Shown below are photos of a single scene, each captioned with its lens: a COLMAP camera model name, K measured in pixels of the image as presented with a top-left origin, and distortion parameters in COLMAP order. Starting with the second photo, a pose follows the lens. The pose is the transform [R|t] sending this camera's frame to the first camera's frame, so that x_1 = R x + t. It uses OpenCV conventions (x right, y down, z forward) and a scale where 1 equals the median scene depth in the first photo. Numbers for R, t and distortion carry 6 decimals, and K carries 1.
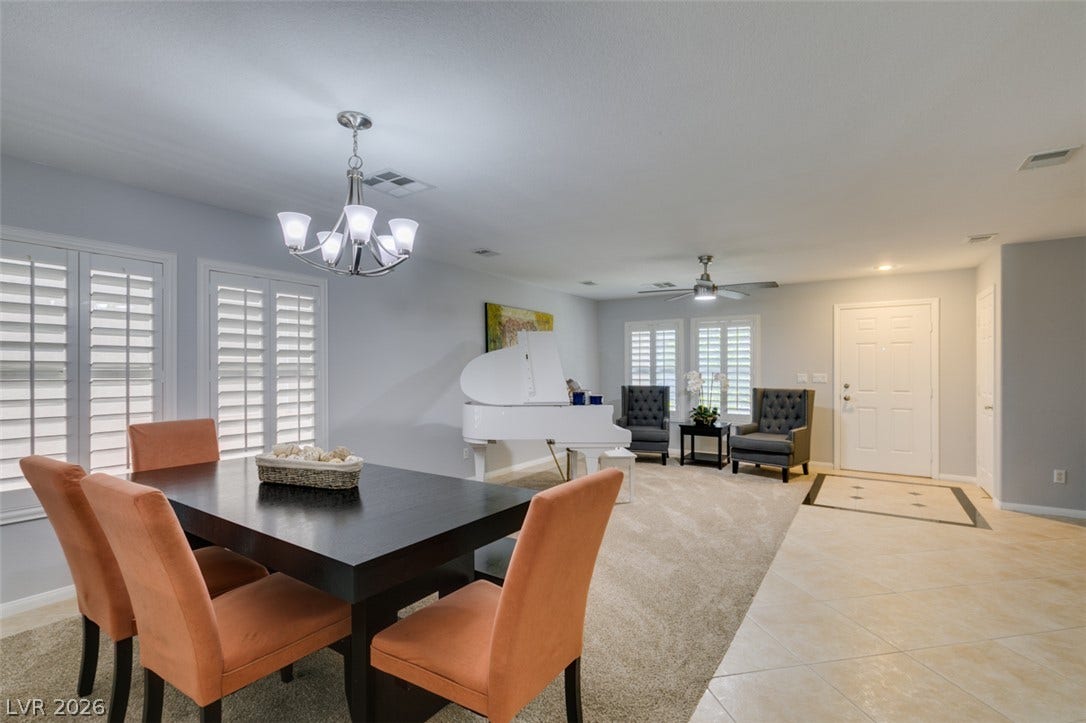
lens RADIAL K [[489.2, 0, 544.5], [0, 489.2, 367.0], [0, 0, 1]] dist [0.000823, -0.000534]
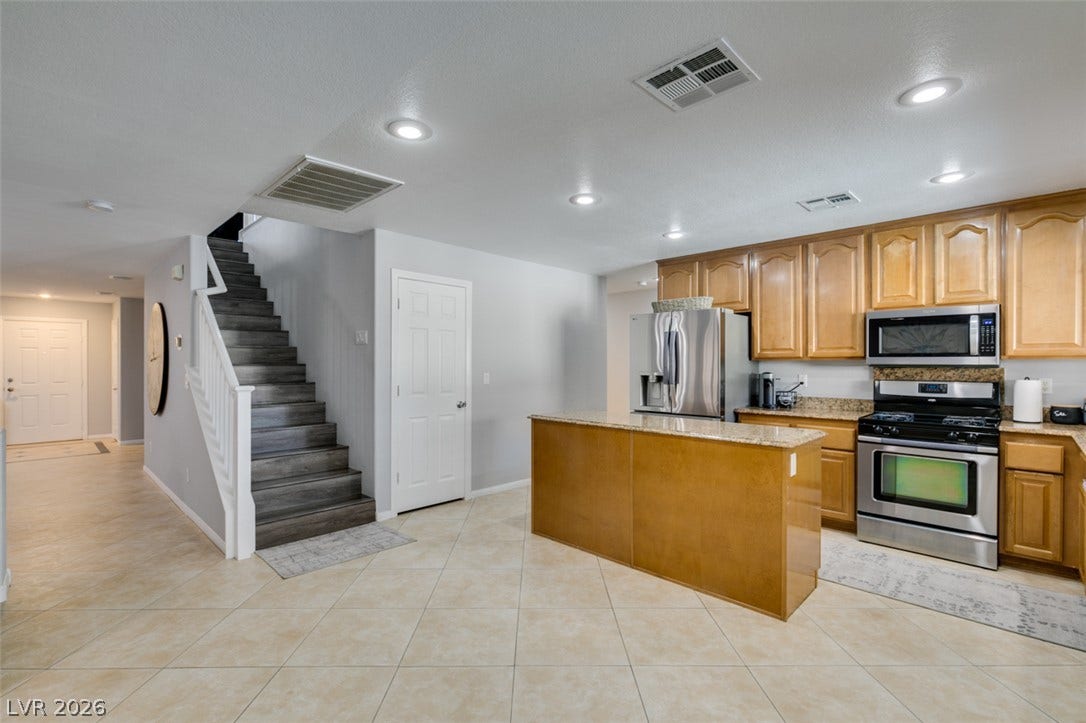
lens RADIAL K [[489.2, 0, 542.2], [0, 489.2, 365.4], [0, 0, 1]] dist [0.000823, -0.000534]
pose [[0.182126, -0.002008, 0.983273, -0.424179], [-0.000621, 0.999997, 0.002157, -0.003998], [-0.983275, -0.001004, 0.182125, -0.657030]]
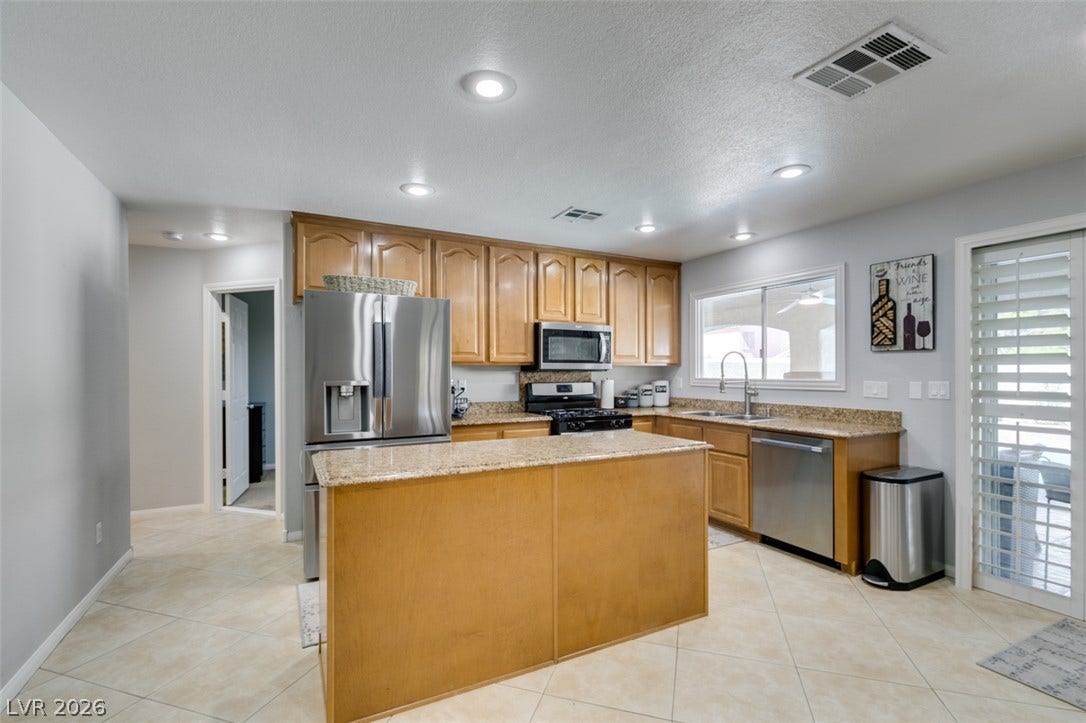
lens RADIAL K [[489.2, 0, 542.9], [0, 489.2, 369.2], [0, 0, 1]] dist [0.000823, -0.000534]
pose [[-0.879602, 0.002329, 0.475705, -0.042088], [0.001323, 0.999996, -0.002449, -0.002481], [-0.475709, -0.001525, -0.879602, -0.321429]]
